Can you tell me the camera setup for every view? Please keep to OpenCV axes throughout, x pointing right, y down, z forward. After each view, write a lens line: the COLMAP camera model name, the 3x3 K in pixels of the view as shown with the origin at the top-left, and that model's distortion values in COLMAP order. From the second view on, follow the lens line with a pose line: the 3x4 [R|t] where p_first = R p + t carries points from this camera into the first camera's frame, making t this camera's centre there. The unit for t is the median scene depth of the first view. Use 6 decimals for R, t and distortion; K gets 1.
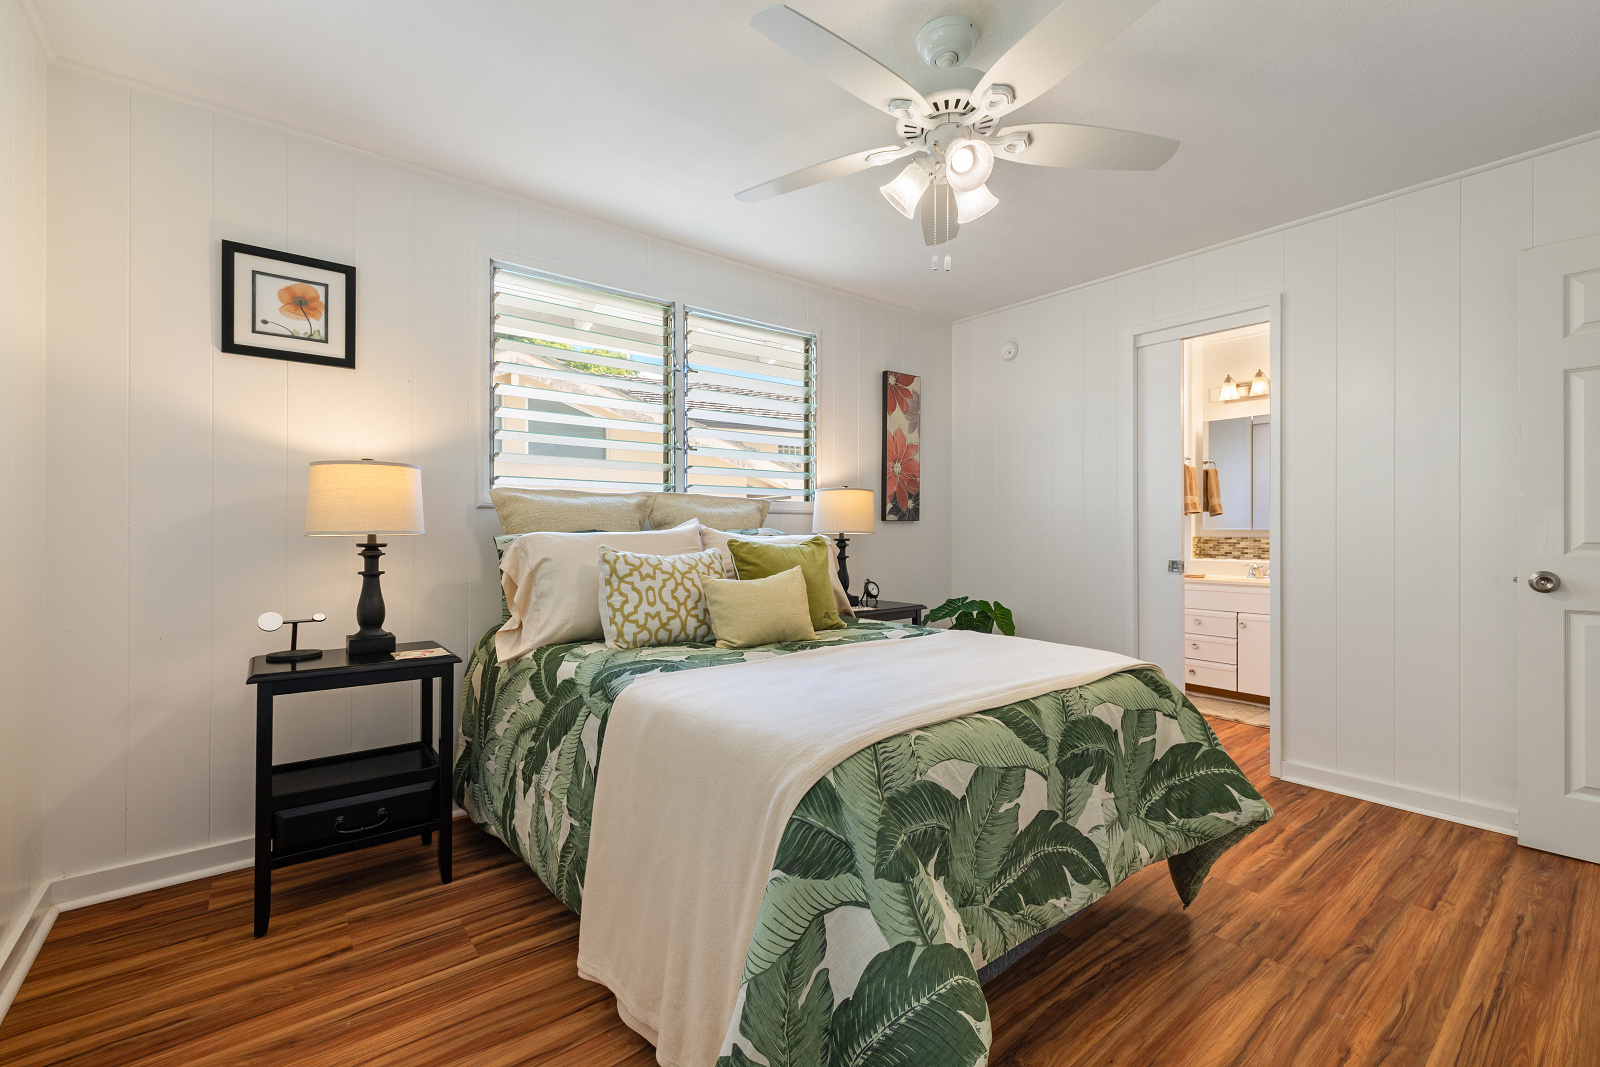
lens RADIAL K [[682.9, 0, 802.8], [0, 682.9, 533.2], [0, 0, 1]] dist [-0.004925, 0.000348]
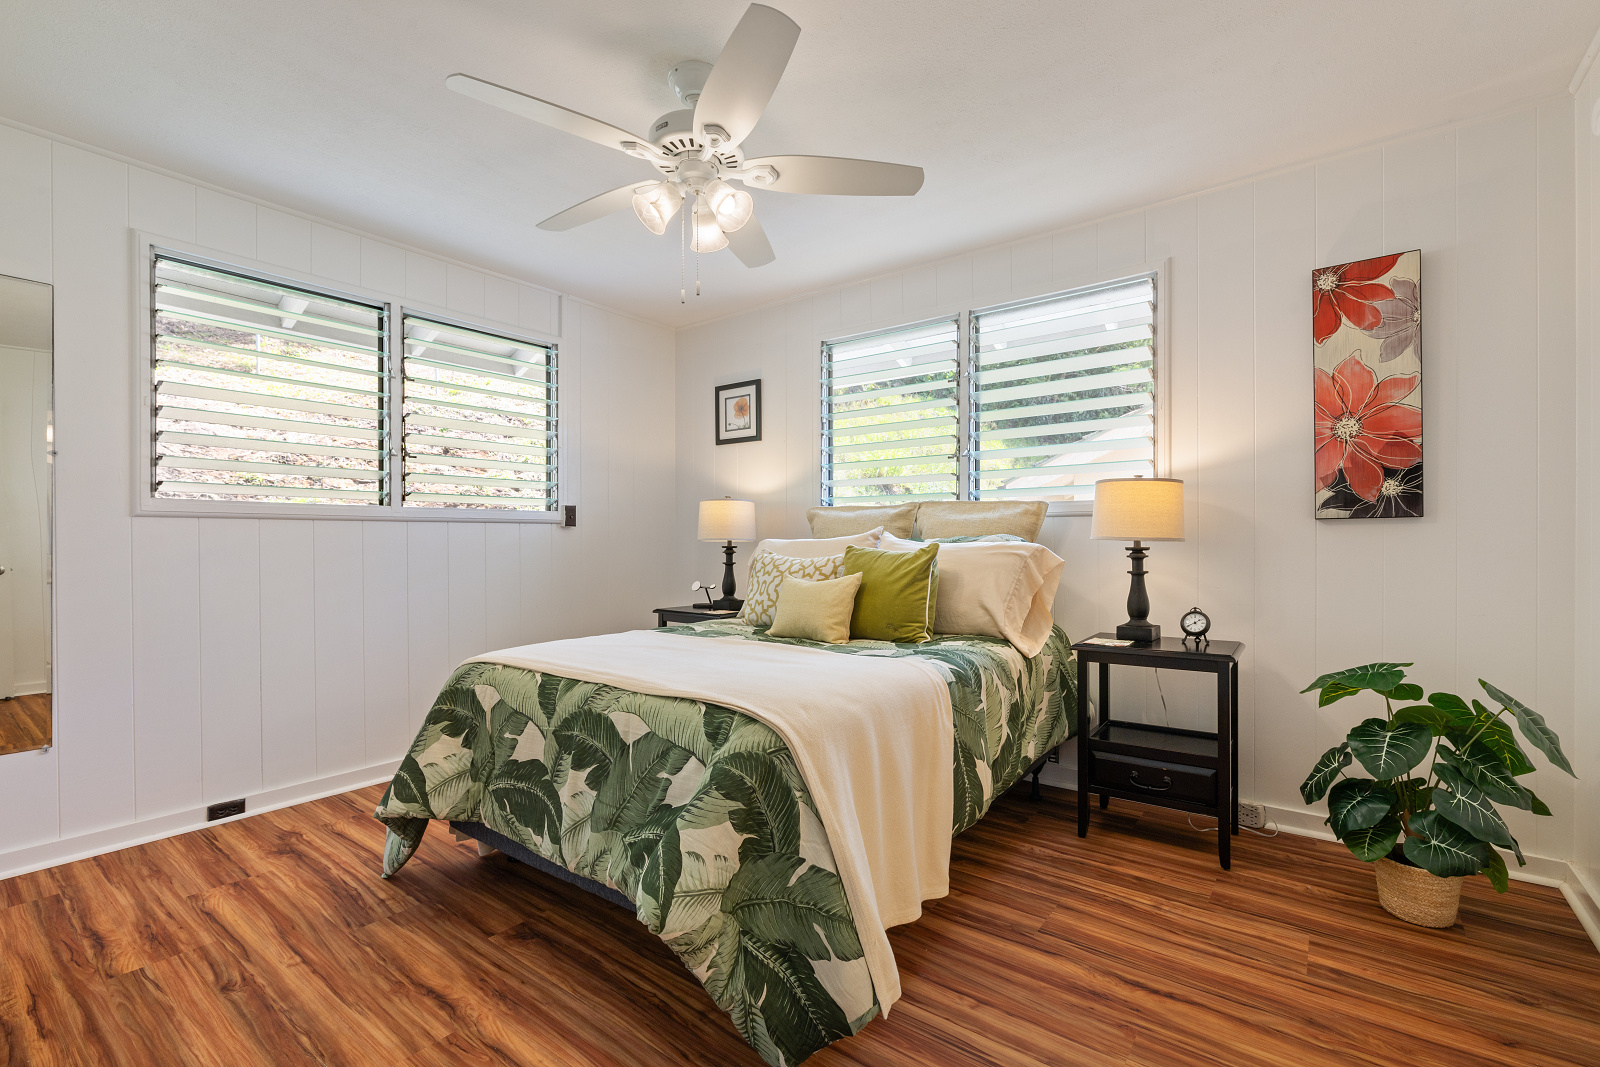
lens RADIAL K [[712.4, 0, 801.3], [0, 712.4, 535.1], [0, 0, 1]] dist [-0.003631, -0.000457]
pose [[0.233139, -0.002532, -0.972440, 1.114468], [0.002760, 0.999994, -0.001942, -0.007671], [0.972439, -0.002231, 0.233145, 0.736231]]
